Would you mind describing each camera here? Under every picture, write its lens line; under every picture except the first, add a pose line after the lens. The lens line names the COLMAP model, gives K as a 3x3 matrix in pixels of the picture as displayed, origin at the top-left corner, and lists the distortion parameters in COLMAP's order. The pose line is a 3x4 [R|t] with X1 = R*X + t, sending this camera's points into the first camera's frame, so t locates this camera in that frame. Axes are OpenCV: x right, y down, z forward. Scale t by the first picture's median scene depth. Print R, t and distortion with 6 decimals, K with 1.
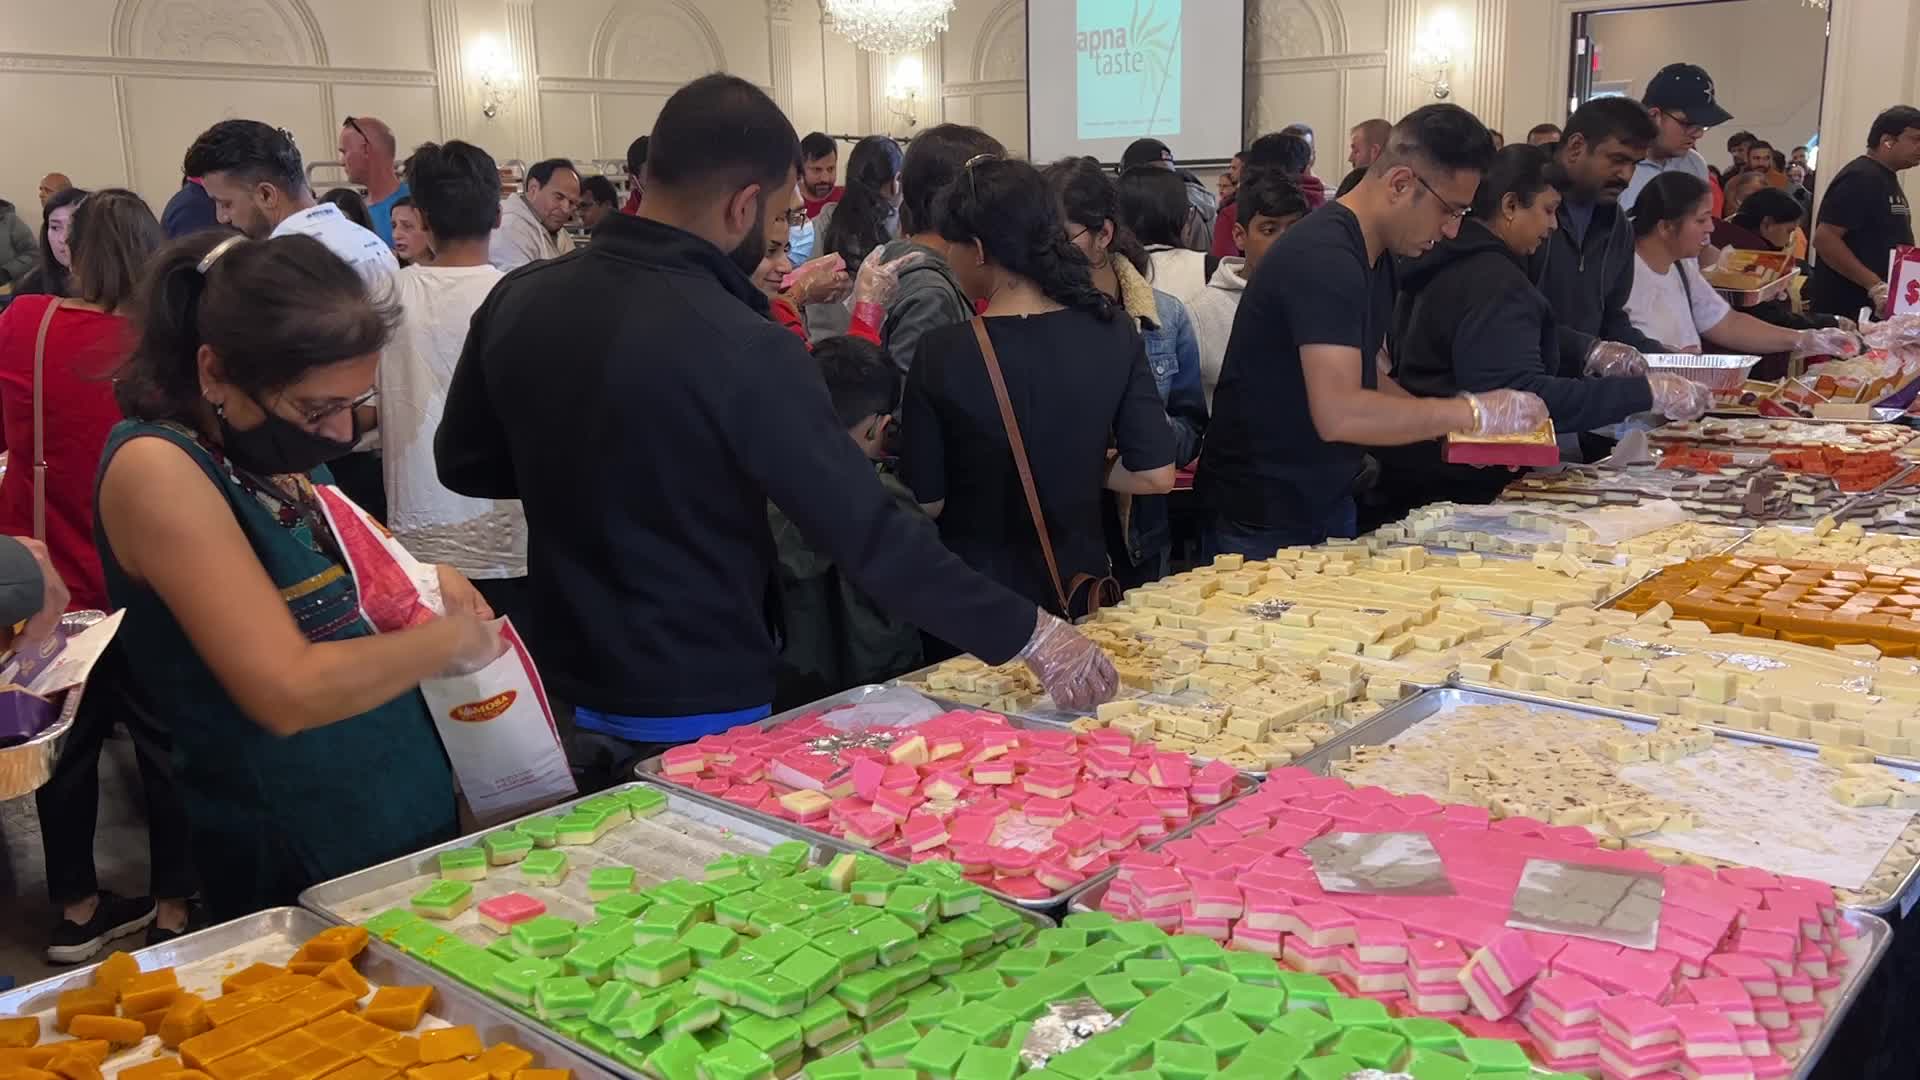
lens RADIAL K [[1683.4, 0, 960.0], [0, 1683.4, 540.0], [0, 0, 1]] dist [0.081147, -0.137800]
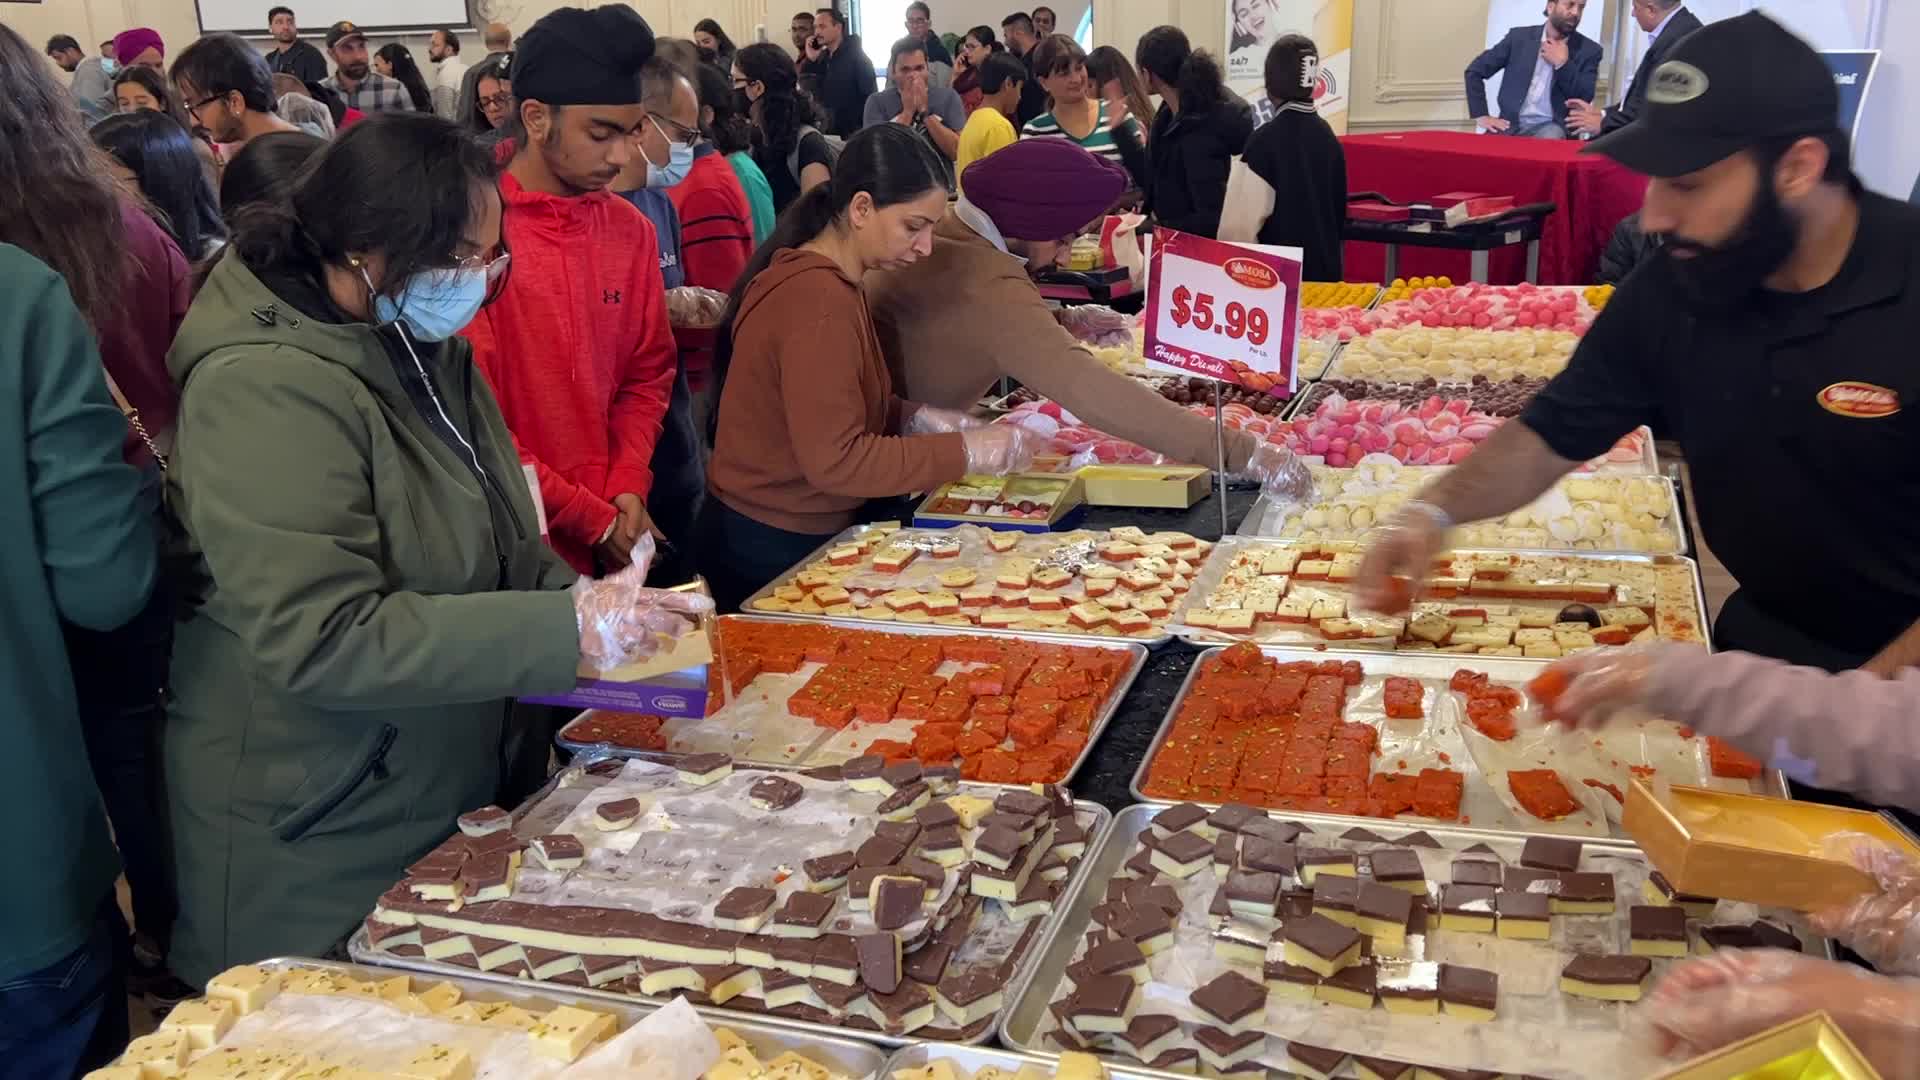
lens RADIAL K [[1683.4, 0, 960.0], [0, 1683.4, 540.0], [0, 0, 1]] dist [0.081147, -0.137800]
pose [[0.930383, -0.105652, 0.351033, 0.214504], [0.077639, 0.992636, 0.092983, -0.101486], [-0.358272, -0.059256, 0.931735, 0.372794]]
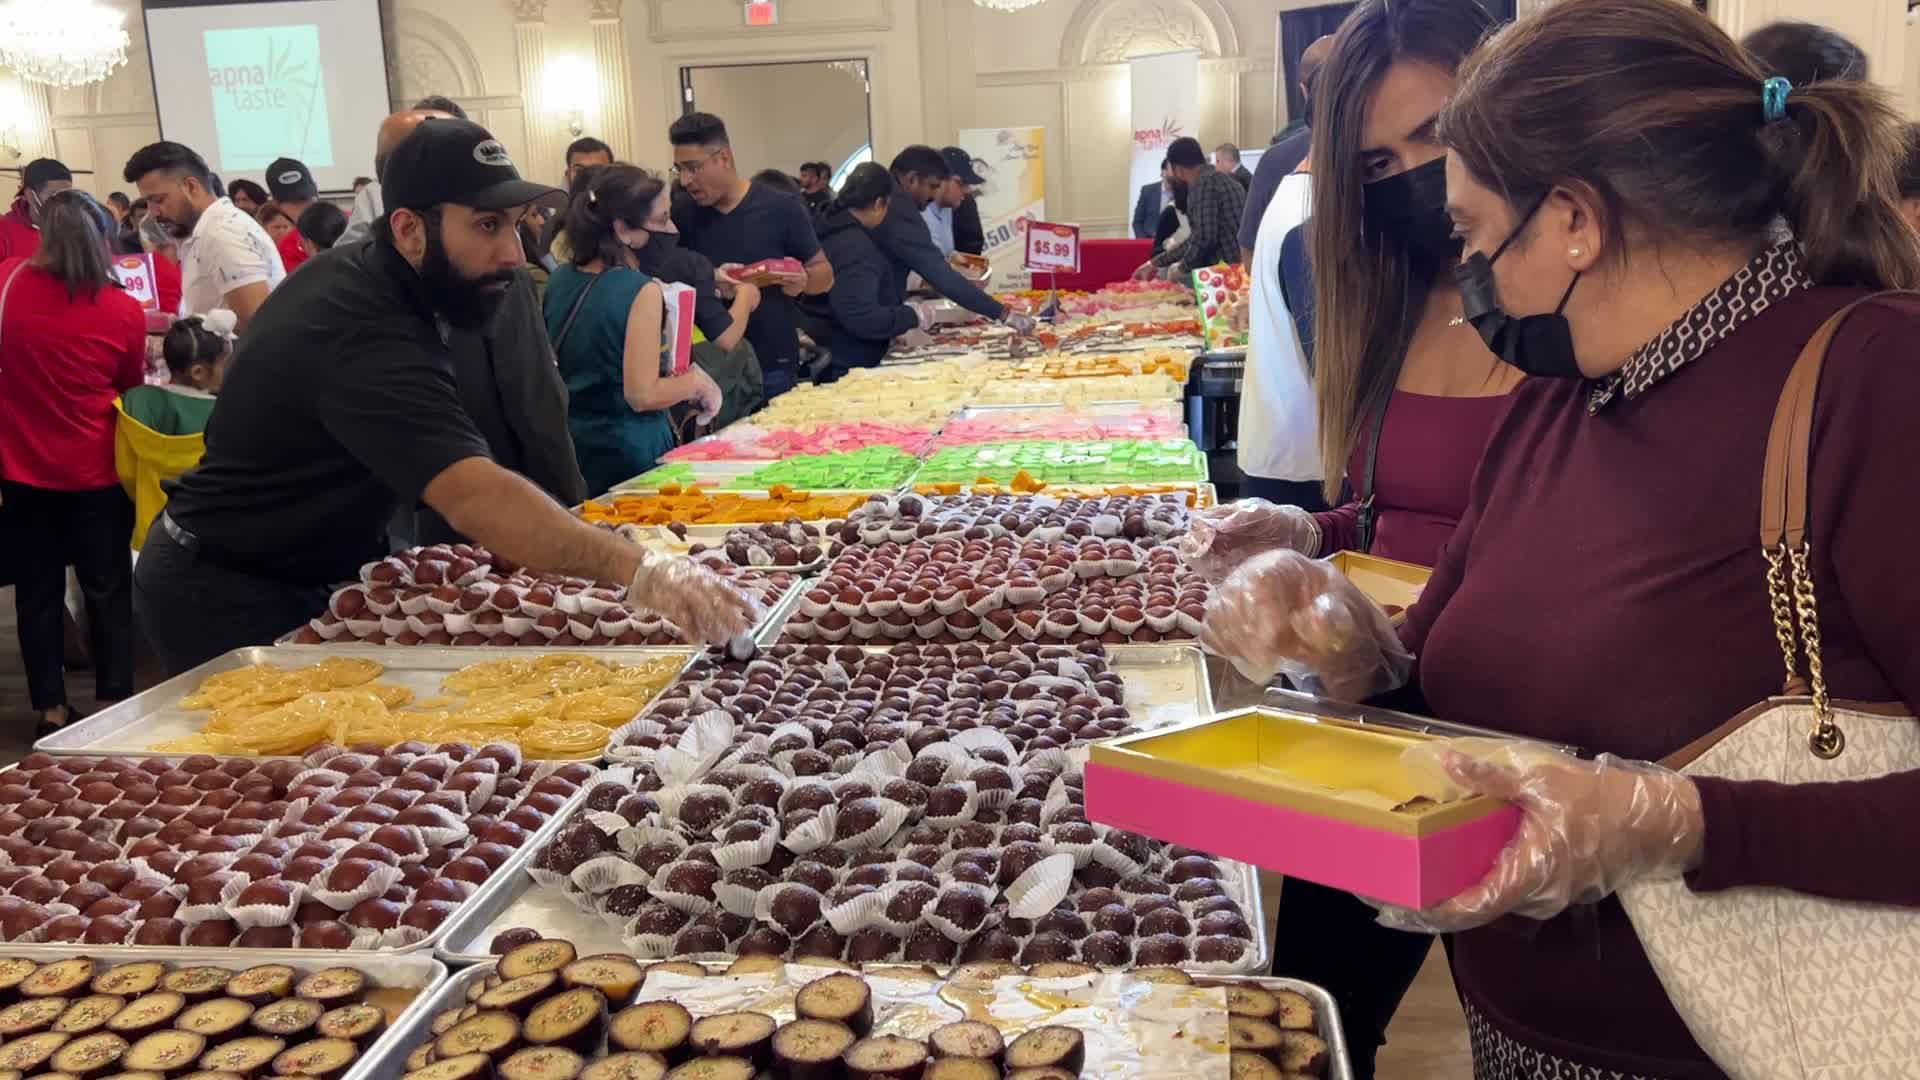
lens RADIAL K [[1683.4, 0, 960.0], [0, 1683.4, 540.0], [0, 0, 1]] dist [0.081147, -0.137800]
pose [[0.848955, -0.121243, 0.514368, -0.347650], [0.132042, 0.991120, 0.015687, 0.091226], [-0.511703, 0.054600, 0.857426, -0.337792]]
